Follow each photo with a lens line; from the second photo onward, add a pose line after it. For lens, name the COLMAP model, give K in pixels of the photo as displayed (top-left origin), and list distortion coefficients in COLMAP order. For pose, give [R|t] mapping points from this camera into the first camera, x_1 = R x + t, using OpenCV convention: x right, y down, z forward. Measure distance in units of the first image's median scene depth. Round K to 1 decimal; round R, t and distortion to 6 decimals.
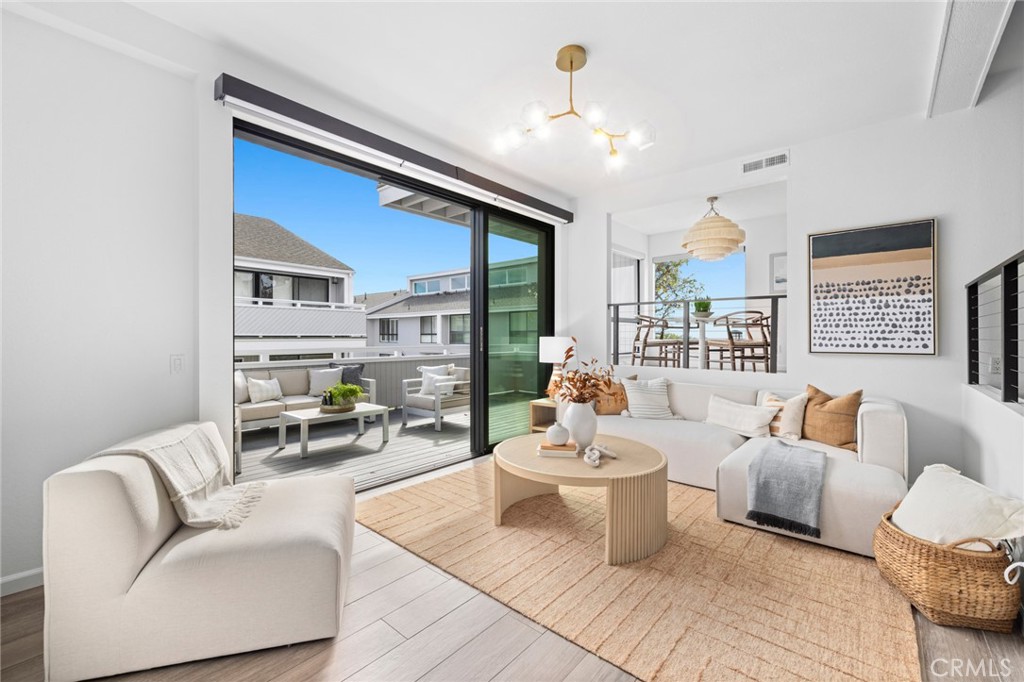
lens RADIAL K [[431.5, 0, 505.7], [0, 431.5, 334.6], [0, 0, 1]] dist [-0.000733, -0.000247]
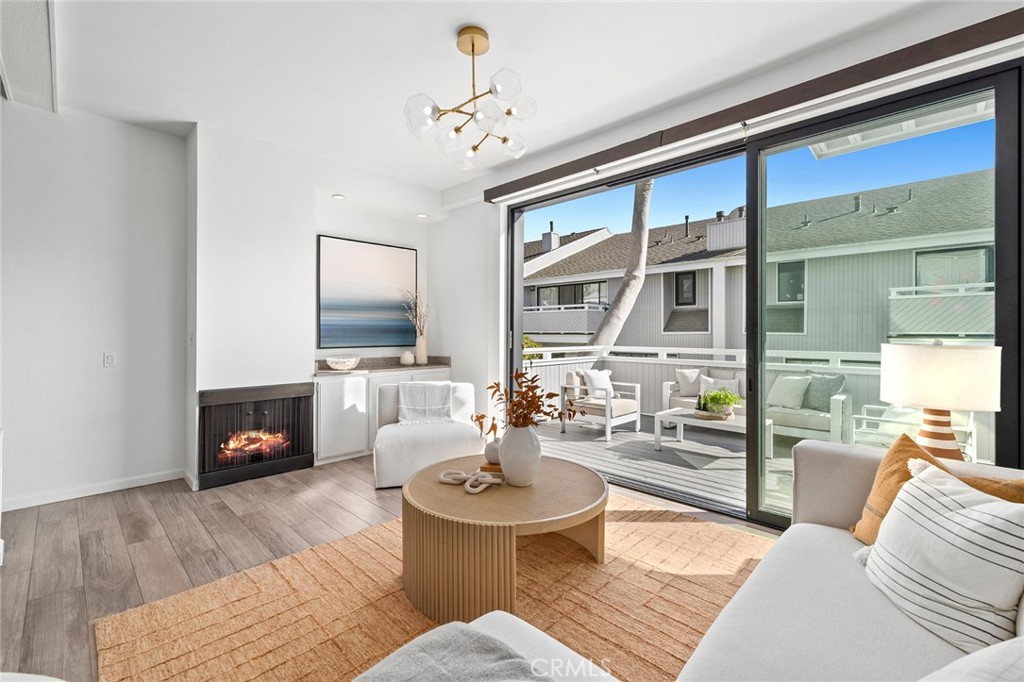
lens RADIAL K [[442.6, 0, 512.0], [0, 442.6, 341.0], [0, 0, 1]] dist [0.001851, -0.000006]
pose [[-0.061478, 0.018510, -0.997937, 0.828578], [0.004632, 0.999823, 0.018259, -0.015580], [0.998098, -0.003499, -0.061553, 0.870755]]
